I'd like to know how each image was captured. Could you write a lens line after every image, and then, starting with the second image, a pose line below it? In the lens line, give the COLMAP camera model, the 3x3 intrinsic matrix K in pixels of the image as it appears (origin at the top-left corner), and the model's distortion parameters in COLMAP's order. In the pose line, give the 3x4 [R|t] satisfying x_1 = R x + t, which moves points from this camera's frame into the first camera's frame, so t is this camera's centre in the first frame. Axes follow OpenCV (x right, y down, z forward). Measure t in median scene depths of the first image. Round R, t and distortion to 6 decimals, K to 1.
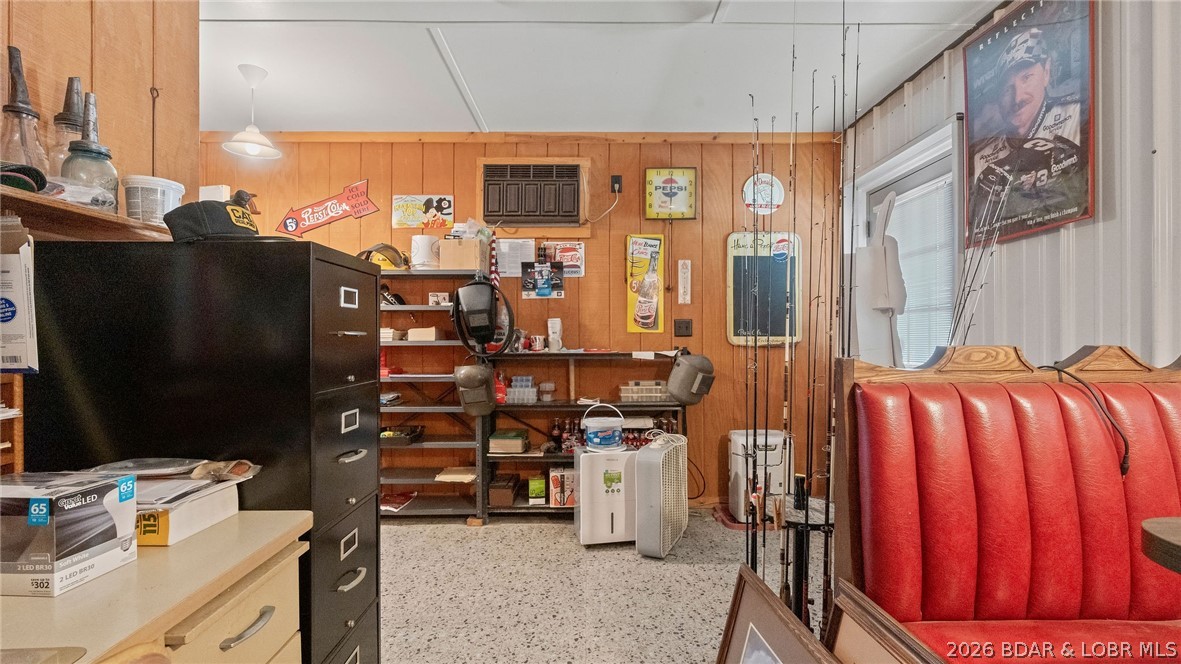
lens RADIAL K [[532.9, 0, 590.5], [0, 532.9, 332.0], [0, 0, 1]] dist [-0.000476, 0.000292]
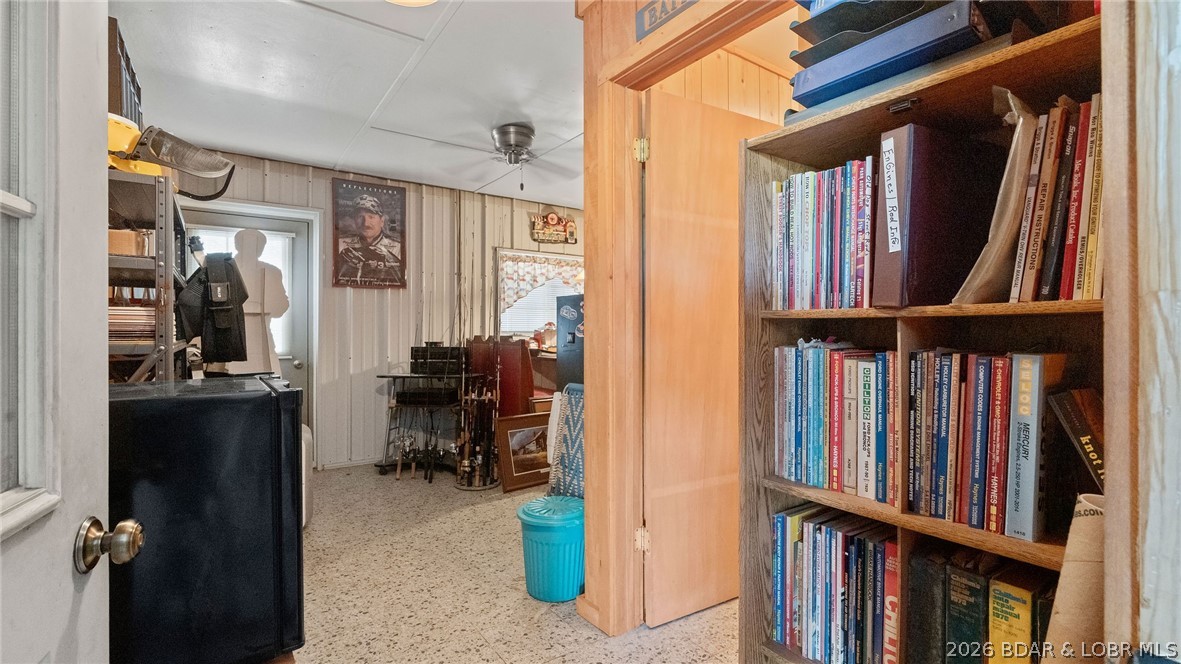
lens RADIAL K [[532.9, 0, 590.5], [0, 532.9, 332.0], [0, 0, 1]] dist [-0.000476, 0.000292]
pose [[-0.576459, 0.004534, 0.817114, -1.574602], [-0.005277, 0.999943, -0.009272, 0.021595], [-0.817109, -0.009657, -0.576402, 1.563749]]
